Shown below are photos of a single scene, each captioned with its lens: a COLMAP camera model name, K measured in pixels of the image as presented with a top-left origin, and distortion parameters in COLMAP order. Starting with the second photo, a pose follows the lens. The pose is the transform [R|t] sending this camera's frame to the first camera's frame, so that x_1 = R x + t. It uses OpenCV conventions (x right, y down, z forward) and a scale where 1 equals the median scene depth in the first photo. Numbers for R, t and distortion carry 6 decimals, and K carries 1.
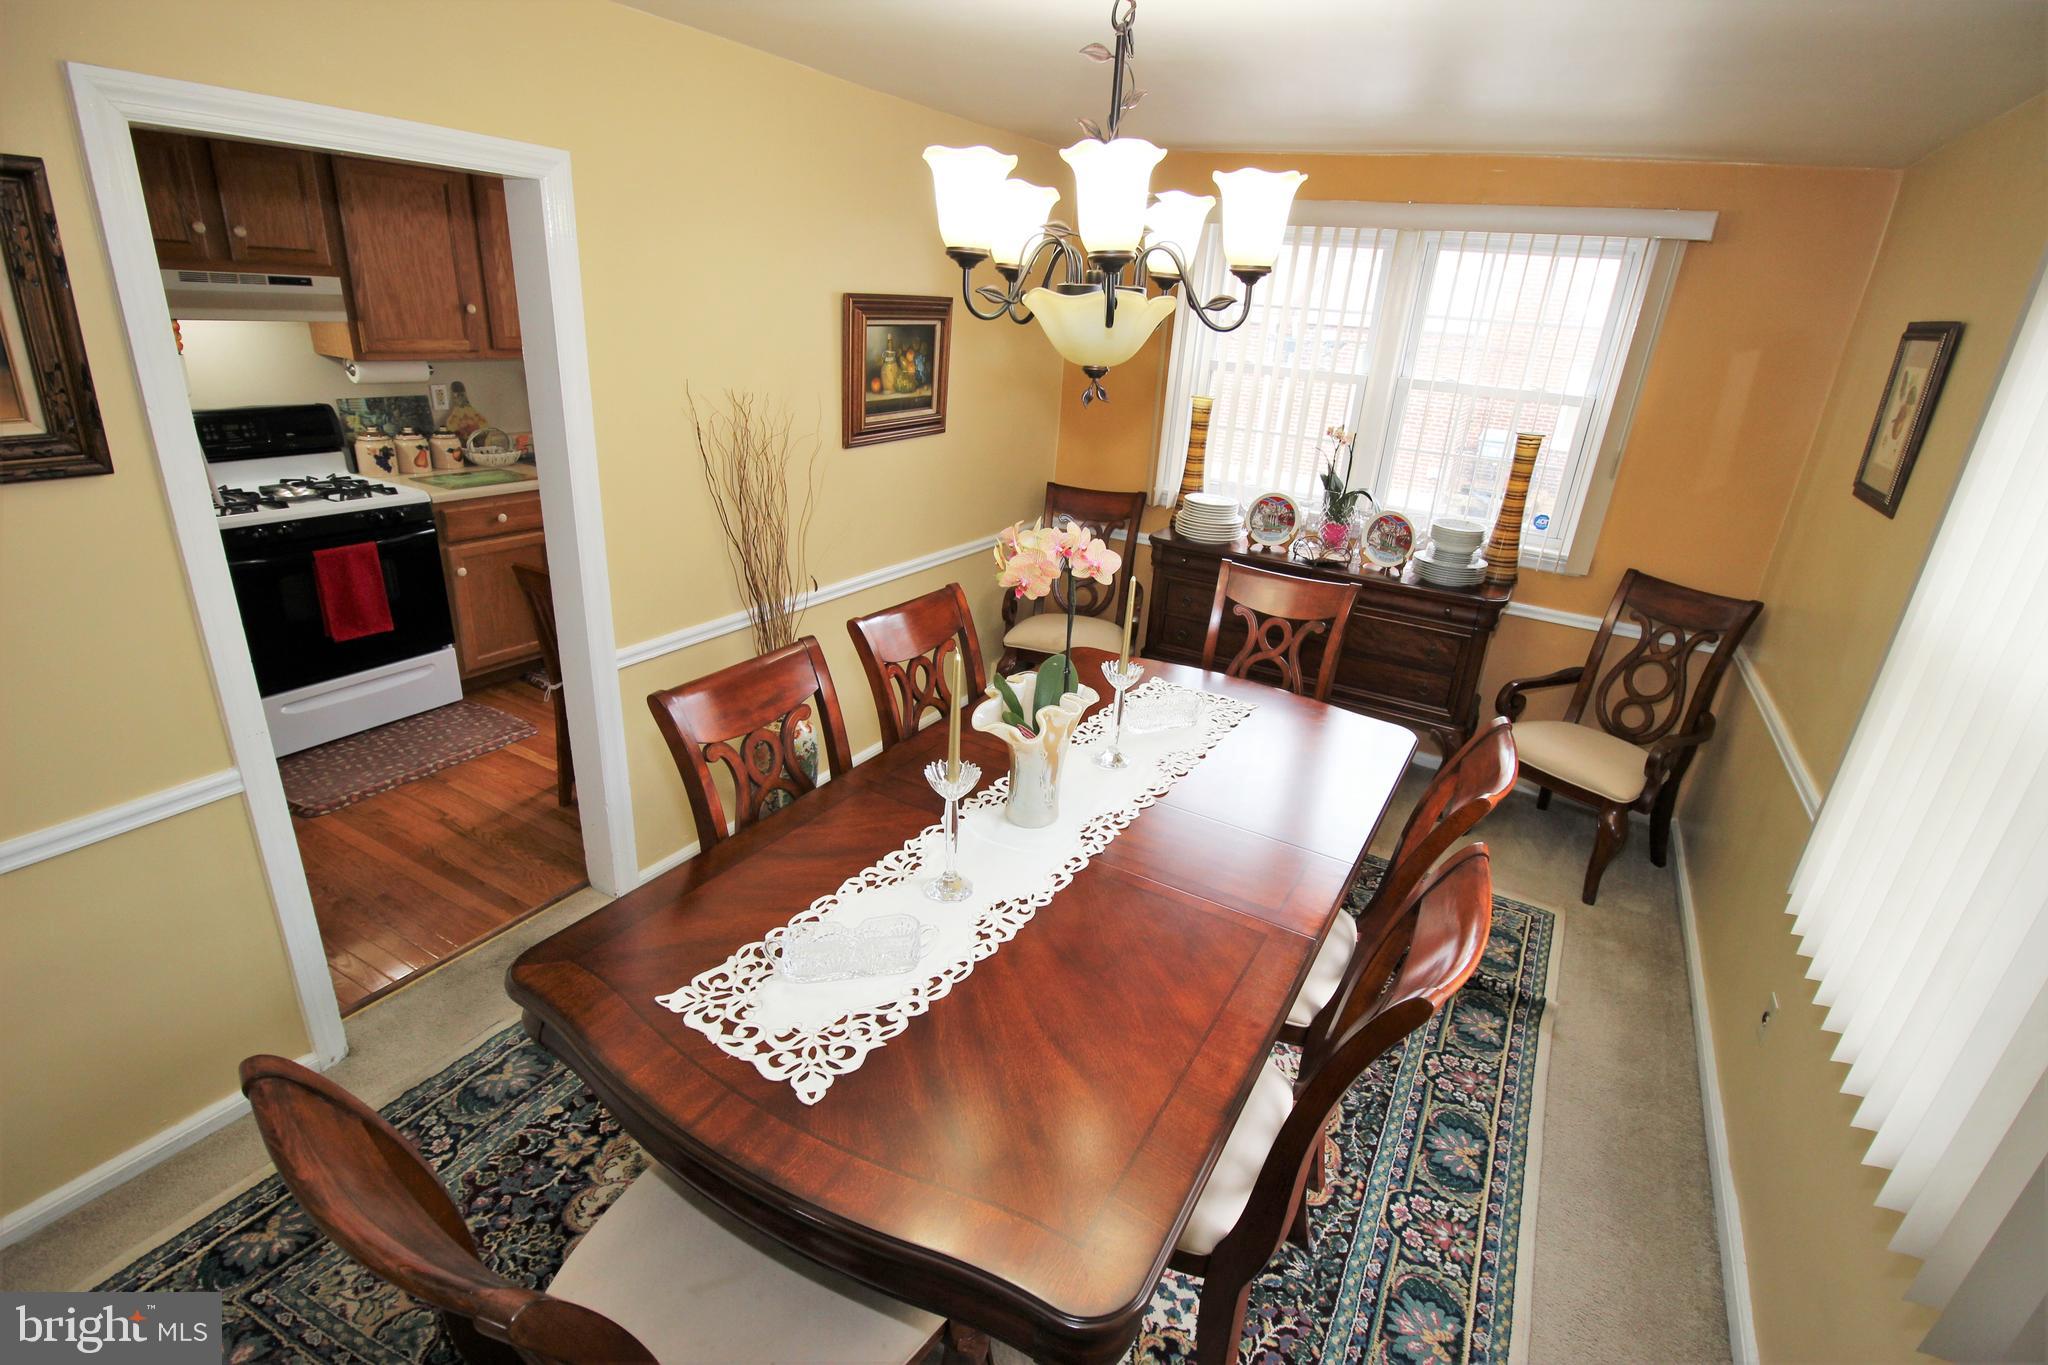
lens RADIAL K [[948.3, 0, 1043.8], [0, 948.3, 686.4], [0, 0, 1]] dist [-0.002833, -0.011712]
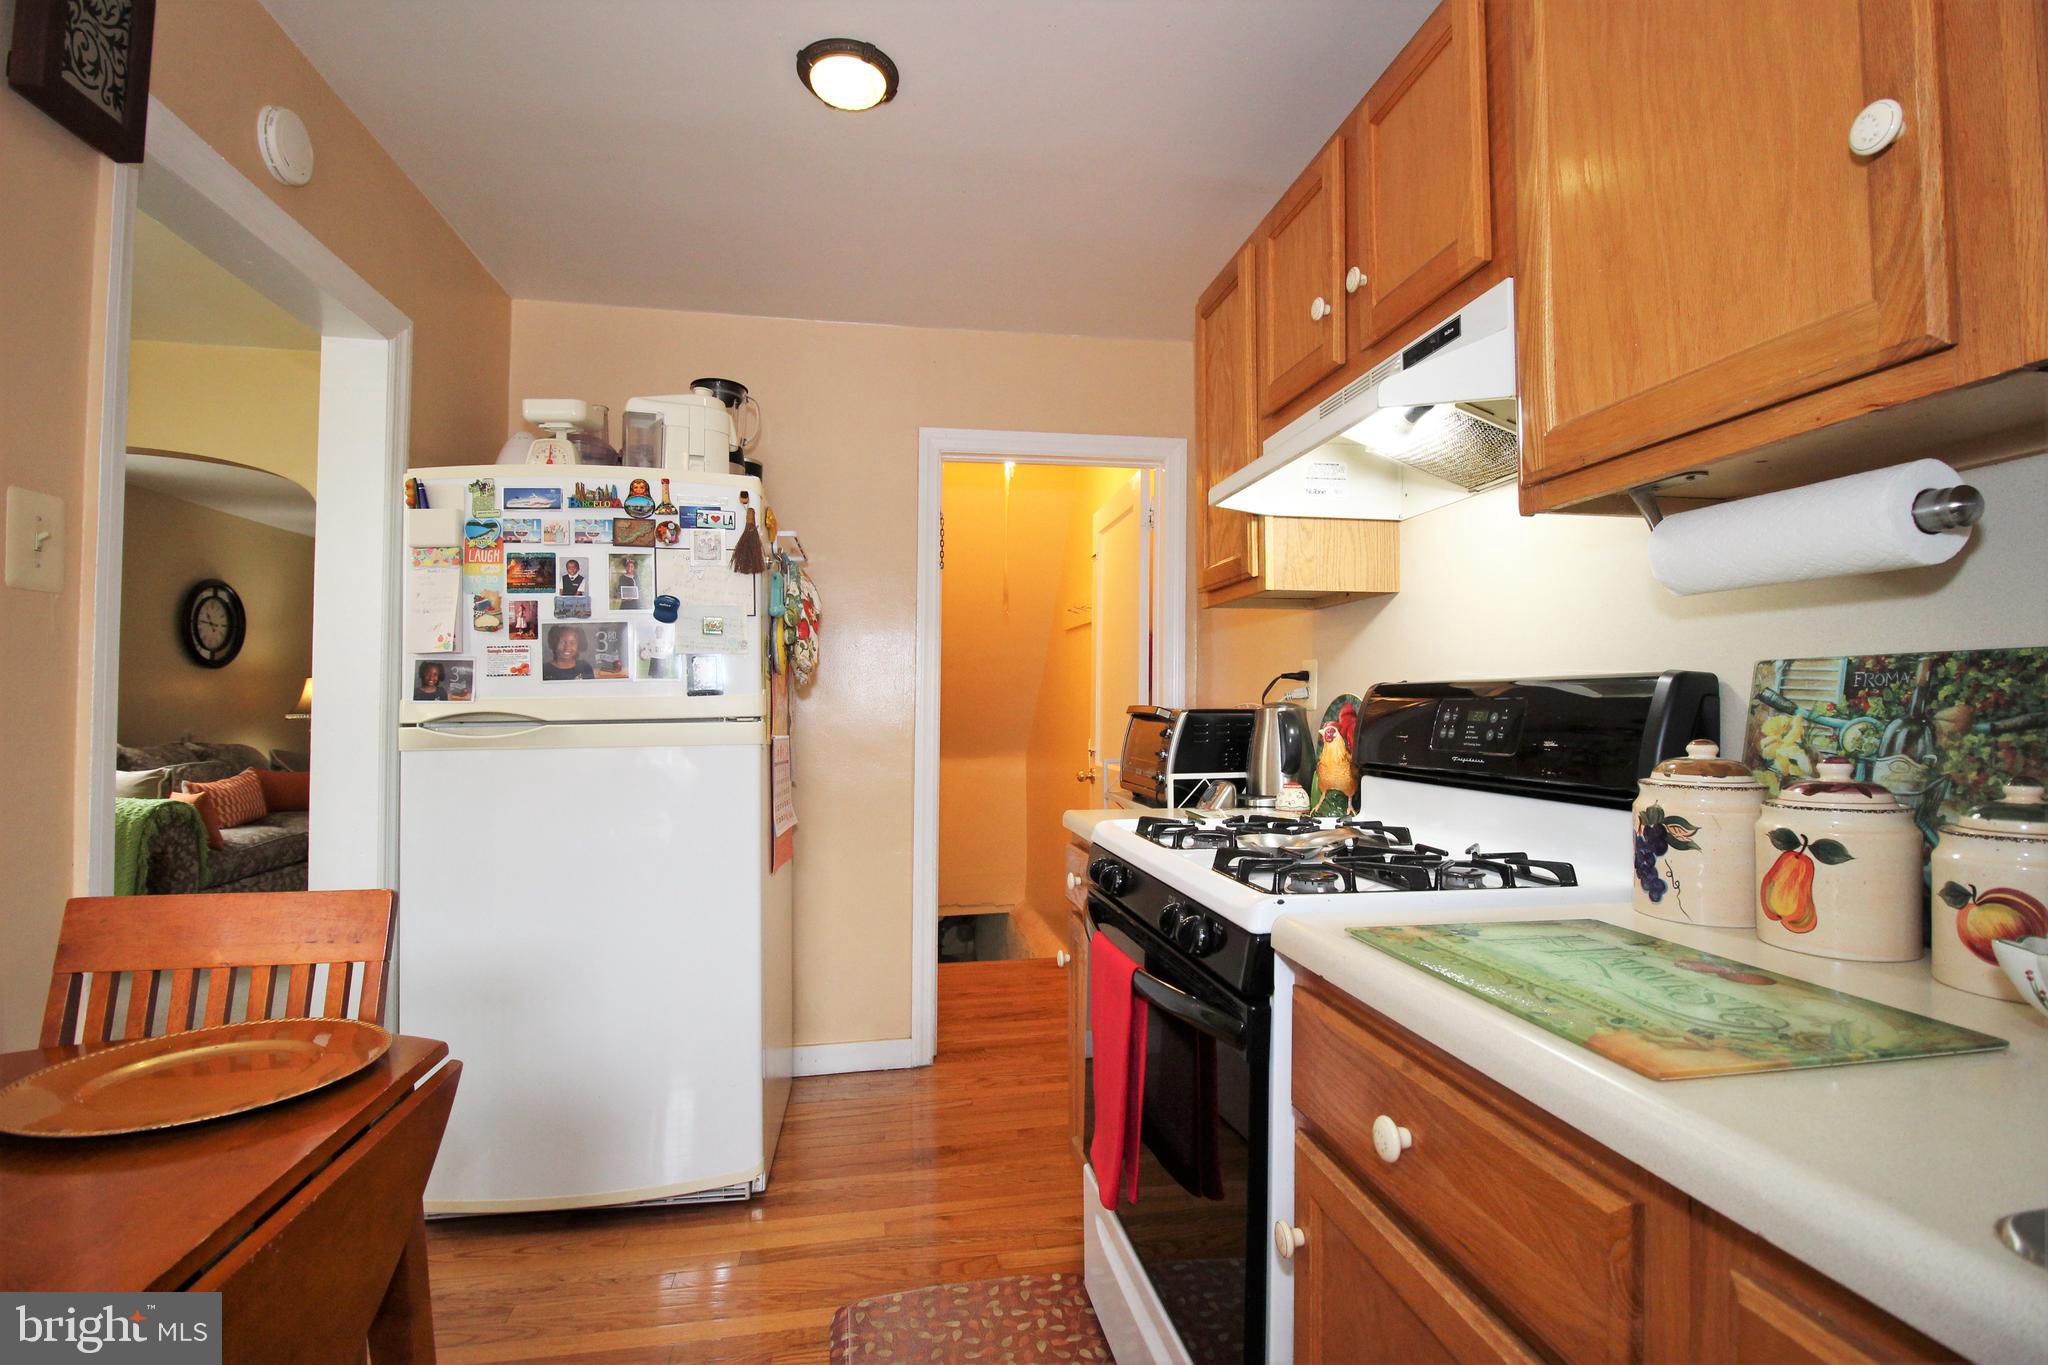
lens RADIAL K [[948.3, 0, 1033.7], [0, 948.3, 682.9], [0, 0, 1]] dist [-0.002833, -0.011712]
pose [[-0.761922, -0.093595, -0.640871, -0.418822], [-0.294867, 0.931134, 0.214578, -0.322616], [0.576653, 0.352463, -0.737049, 1.193548]]
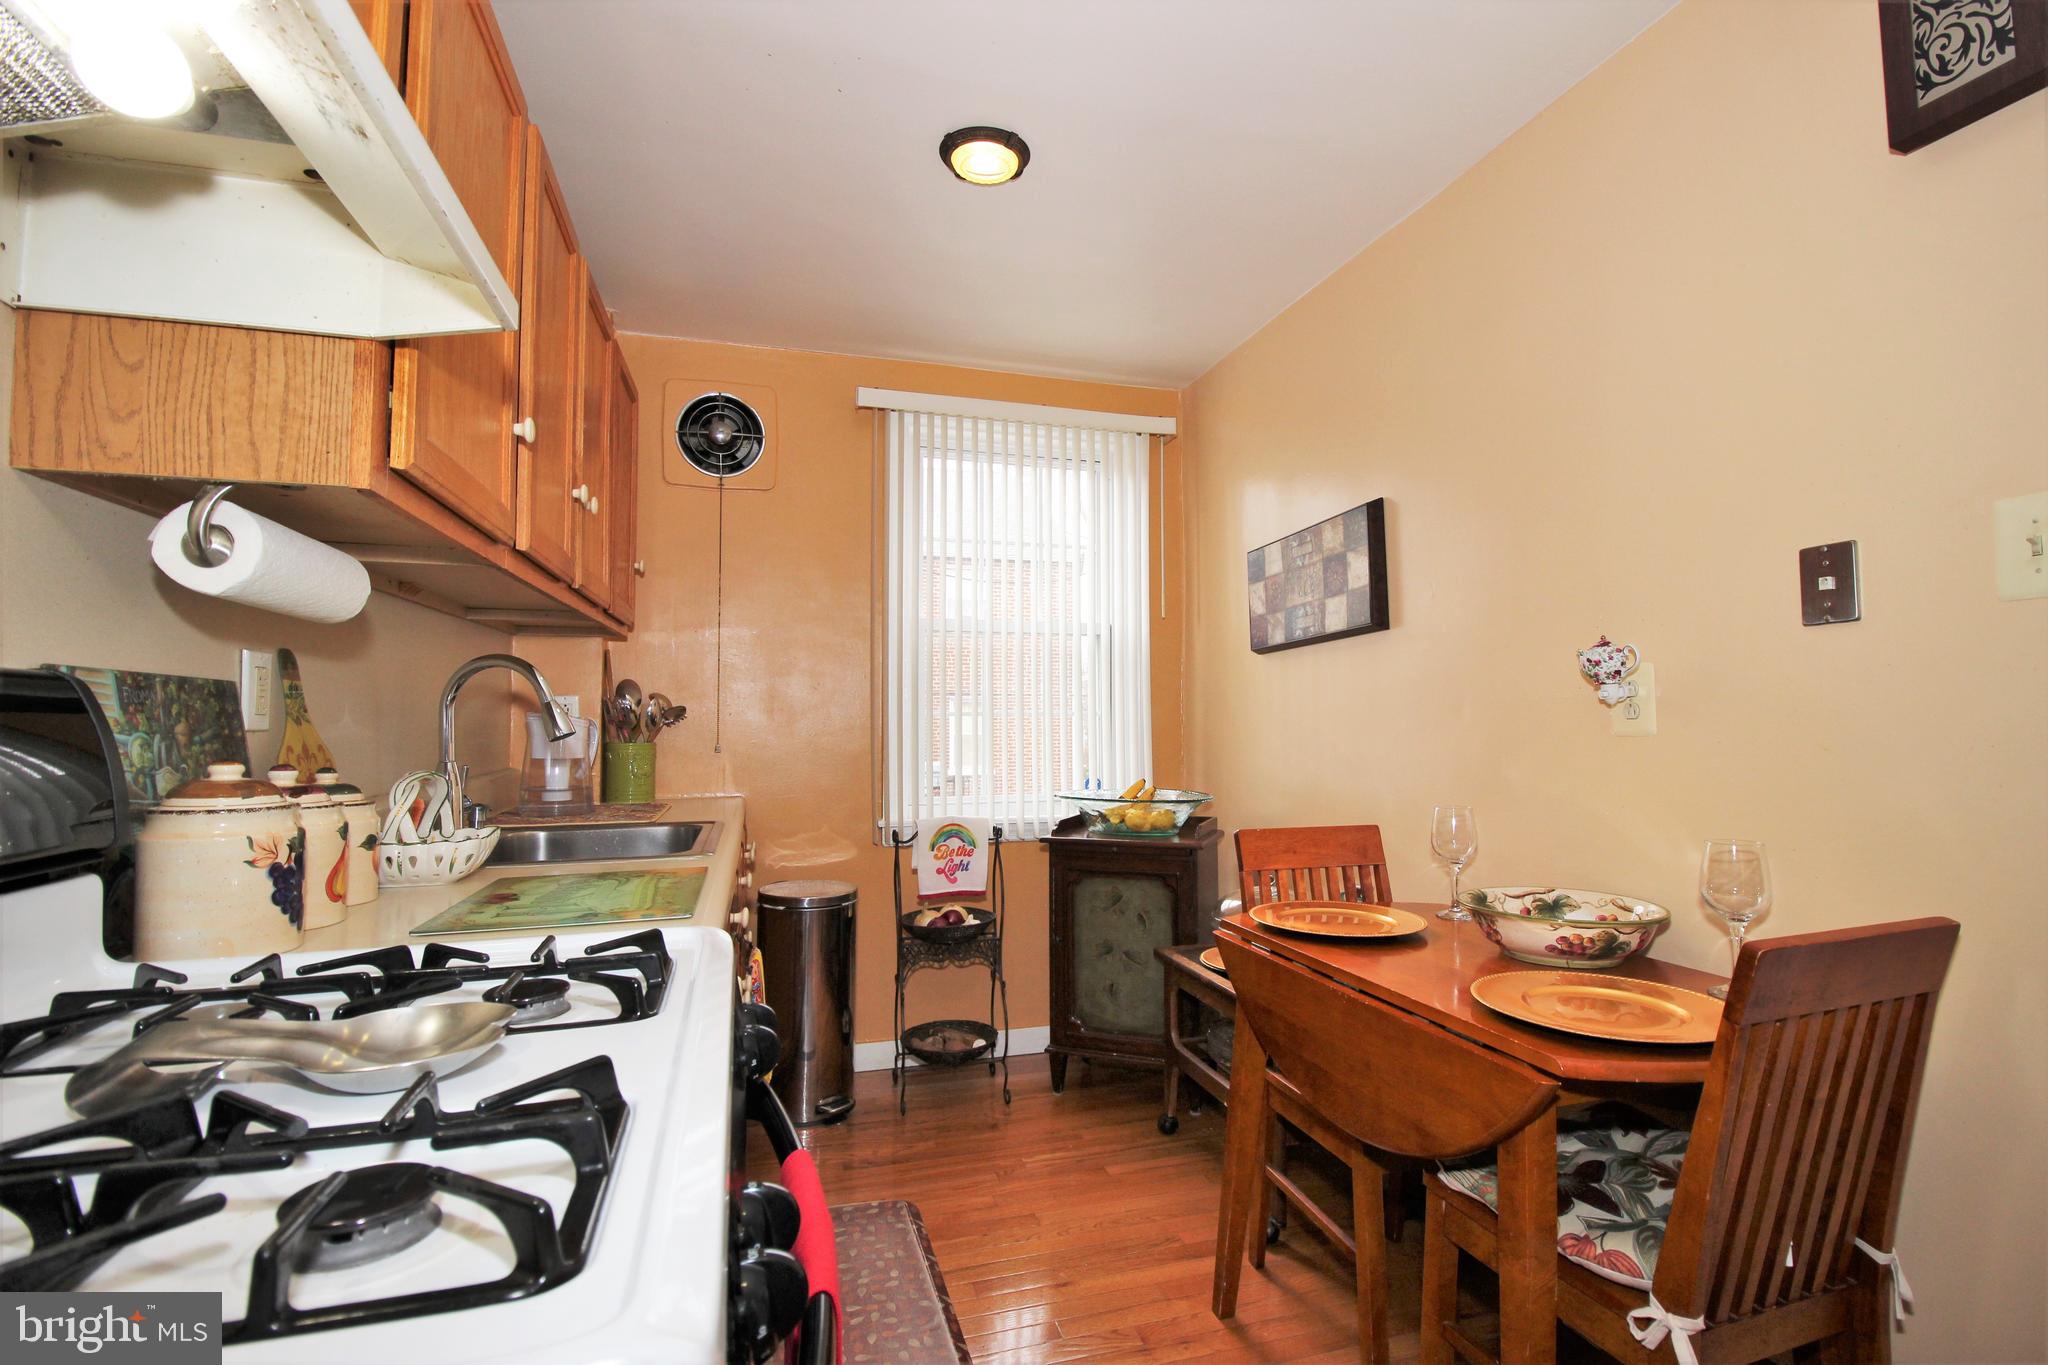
lens RADIAL K [[948.3, 0, 1032.1], [0, 948.3, 674.2], [0, 0, 1]] dist [-0.002833, -0.011712]
pose [[0.704291, -0.040244, 0.708770, -0.811424], [0.311810, 0.914469, -0.257916, -0.179708], [-0.637768, 0.402650, 0.656601, 0.752068]]
